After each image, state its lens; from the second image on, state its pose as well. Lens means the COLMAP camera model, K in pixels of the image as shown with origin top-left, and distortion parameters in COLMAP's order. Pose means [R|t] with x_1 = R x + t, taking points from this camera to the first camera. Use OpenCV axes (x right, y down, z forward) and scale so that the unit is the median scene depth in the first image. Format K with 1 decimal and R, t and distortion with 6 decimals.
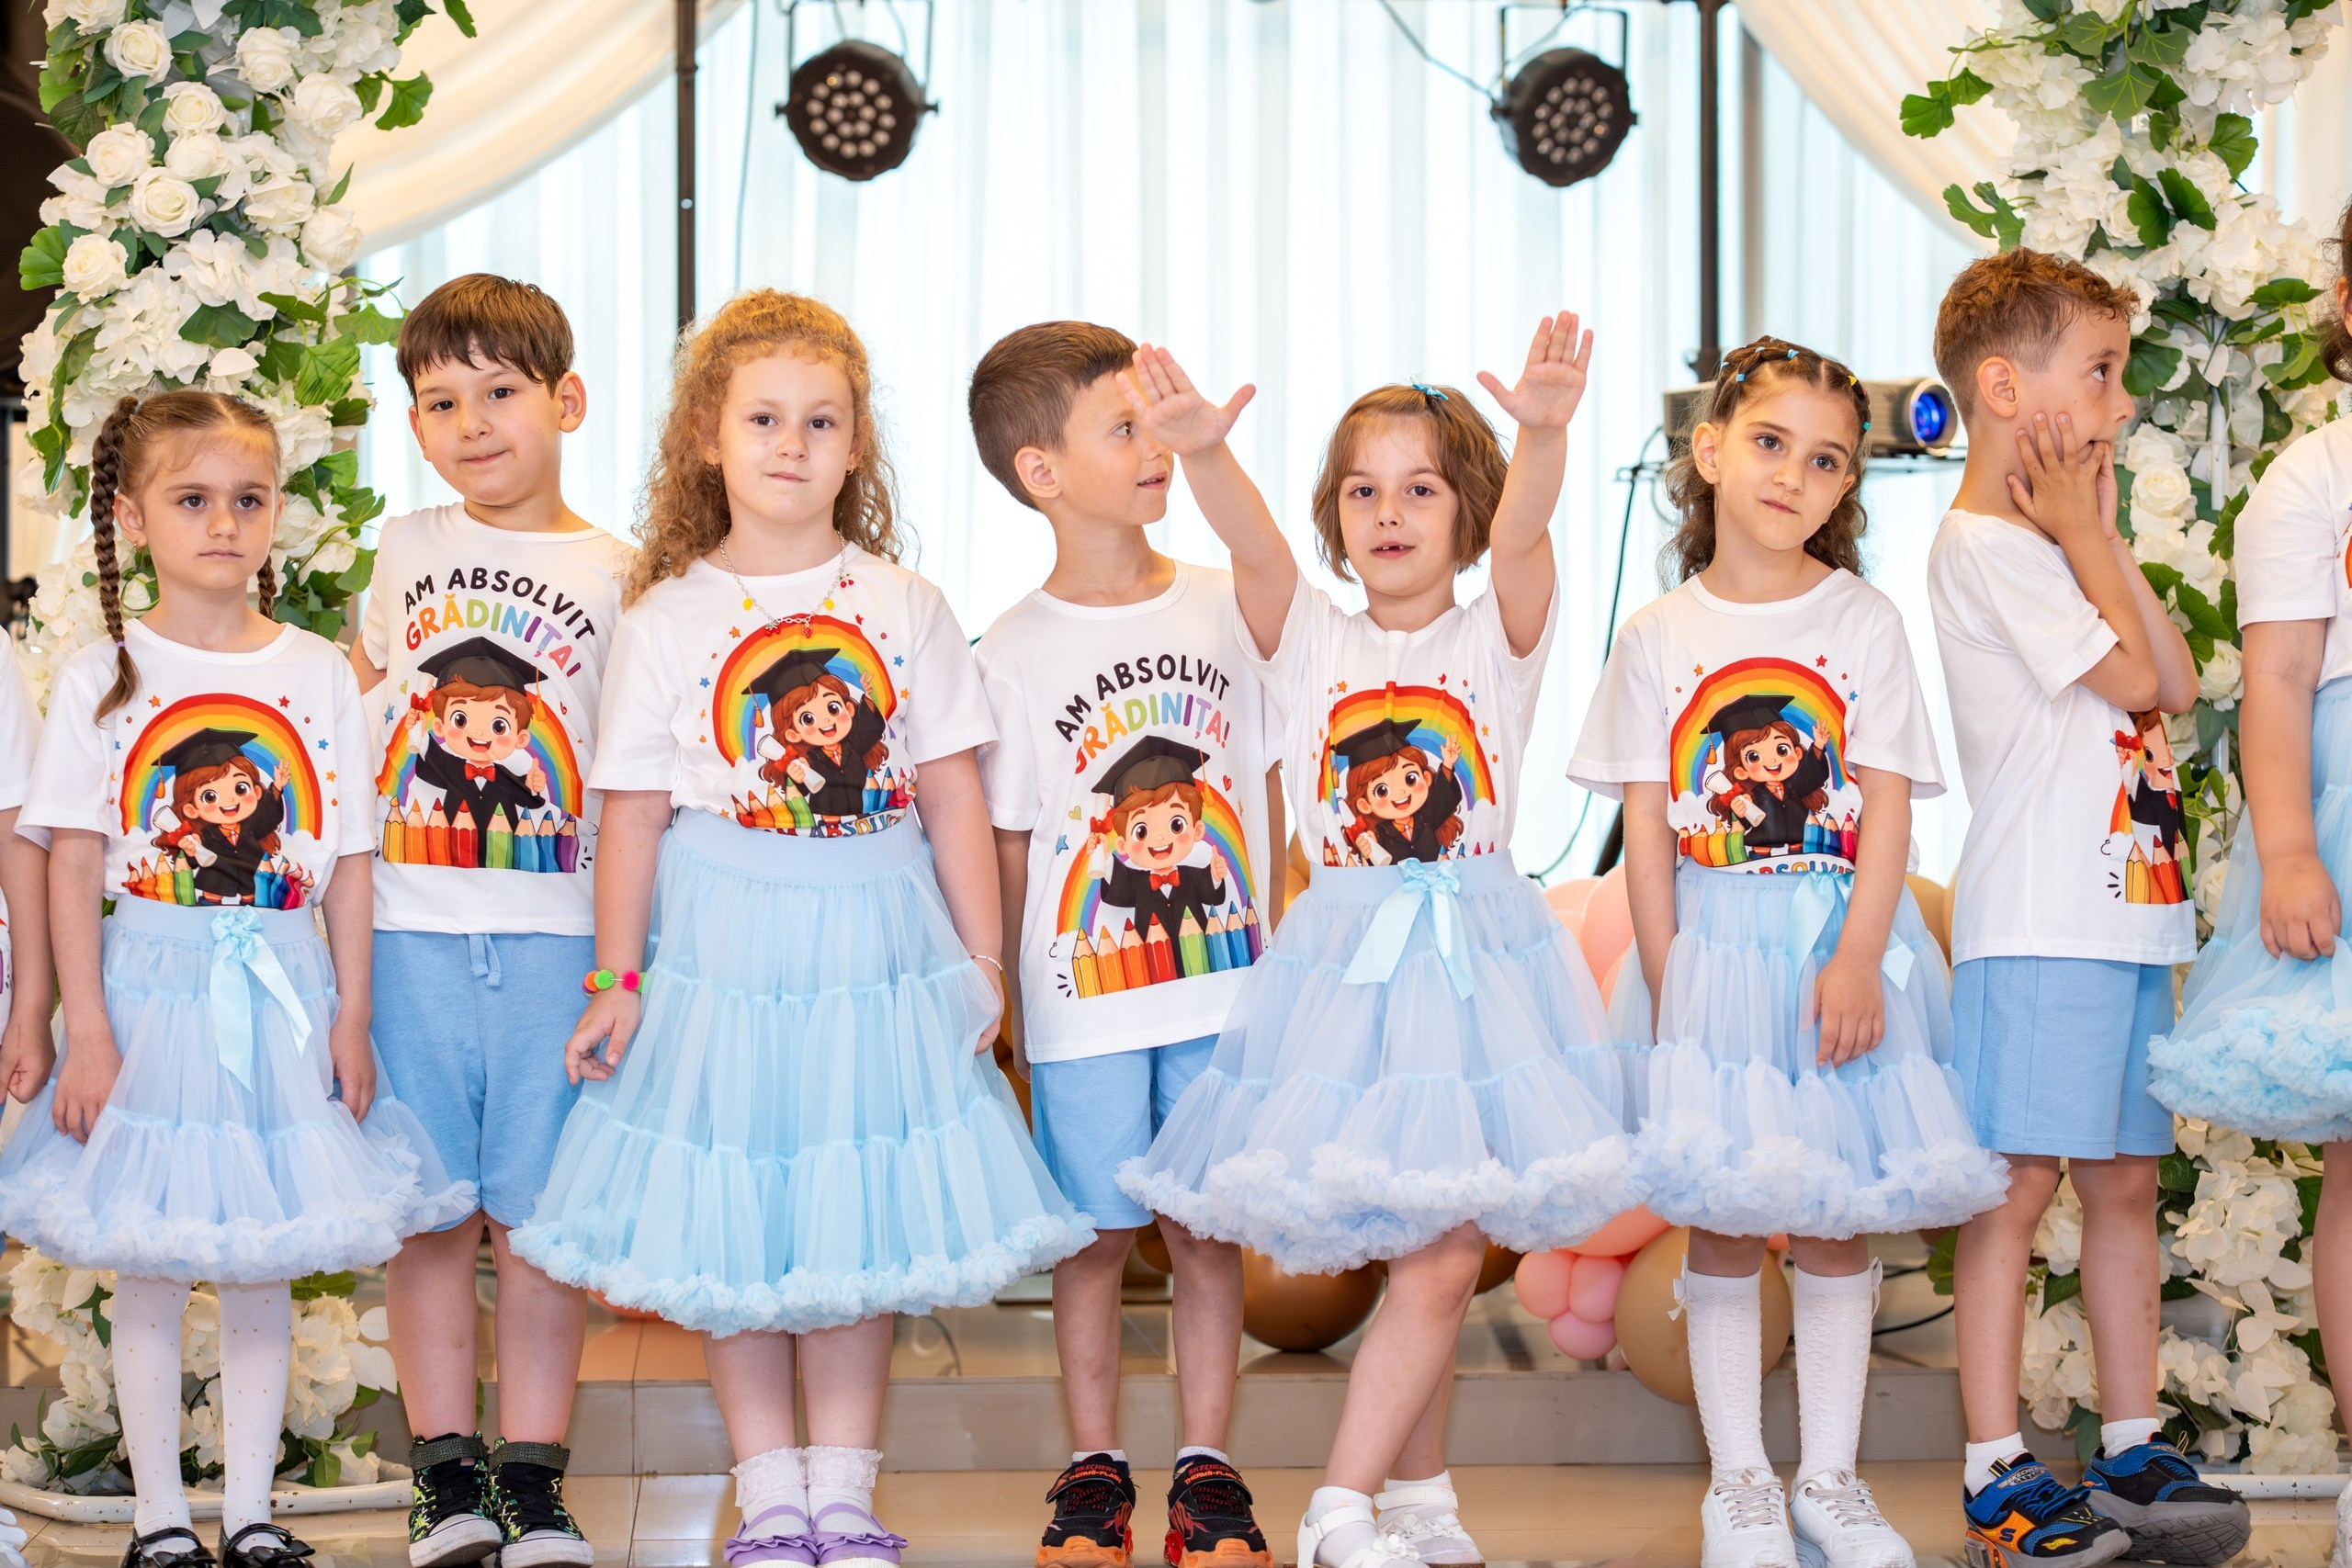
lens RADIAL K [[5738.7, 0, 1176.0], [0, 5738.7, 784.0], [0, 0, 1]] dist [0.090466, -1.198127]
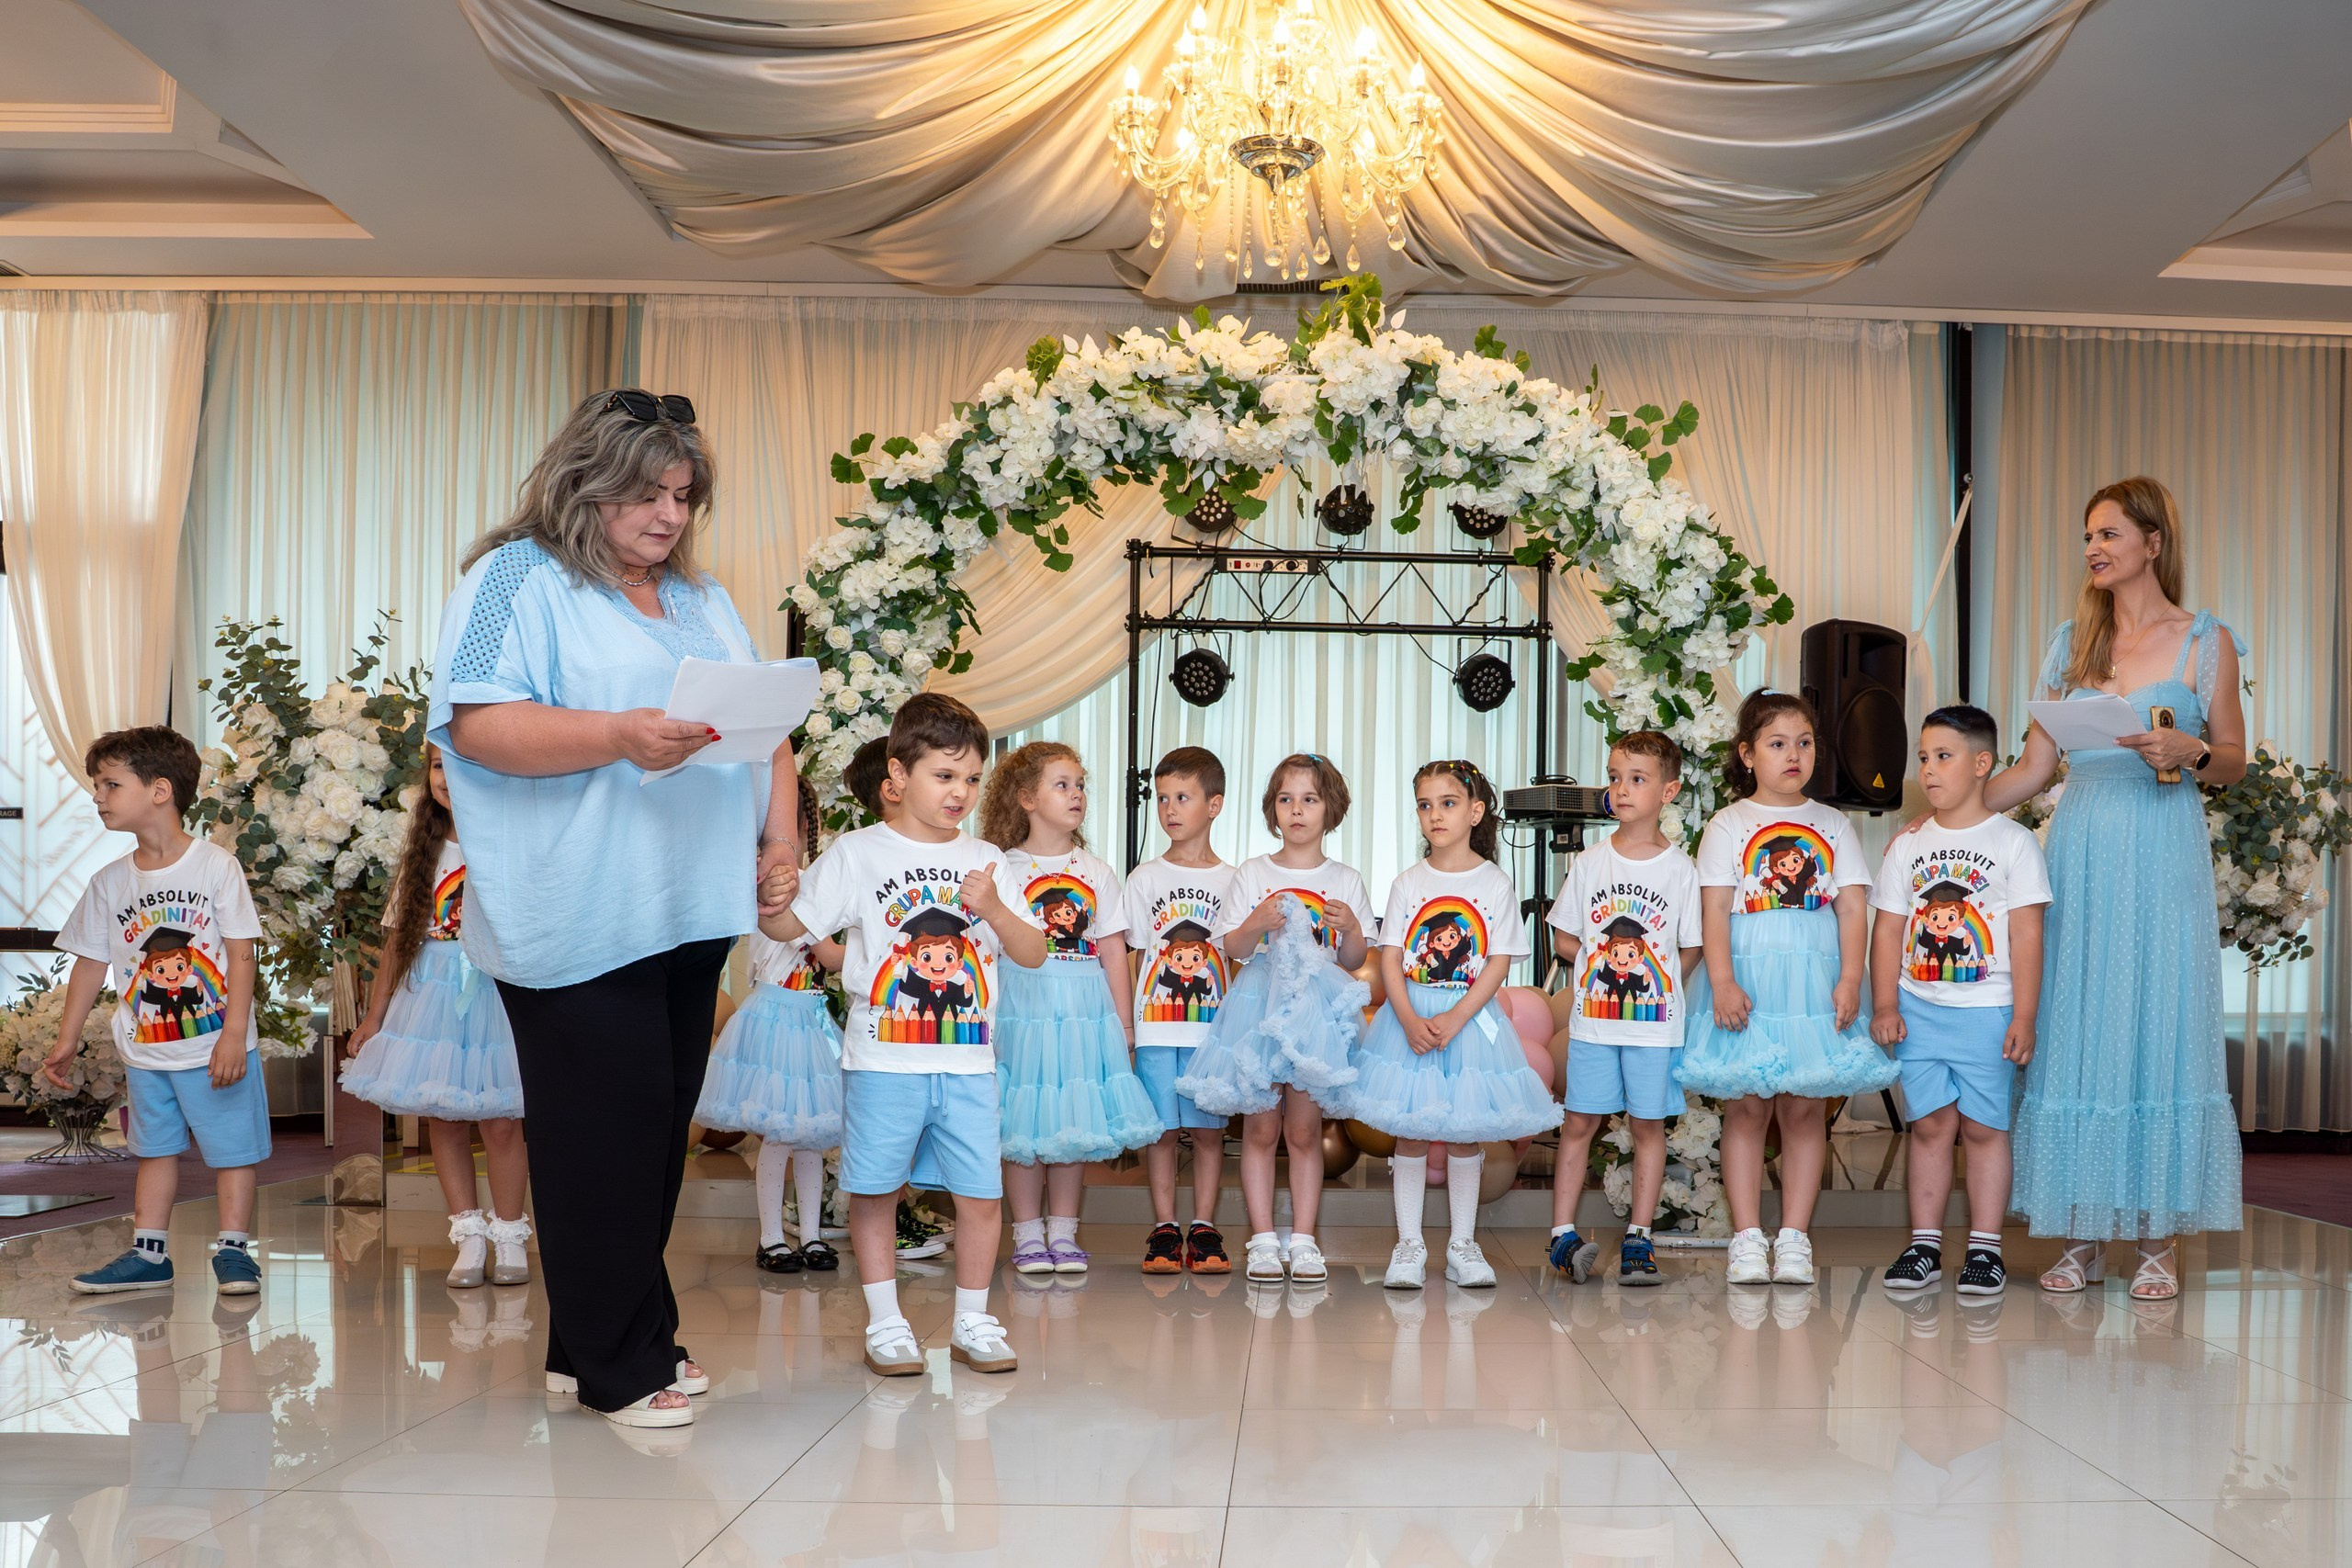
lens RADIAL K [[2031.7, 0, 1367.5], [0, 2031.7, 1024.5], [0, 0, 1]] dist [-0.033311, -0.012554]
pose [[0.998736, 0.017170, -0.047230, 0.086701], [-0.015306, 0.999100, 0.039550, -0.000878], [0.047866, -0.038777, 0.998101, 0.143899]]
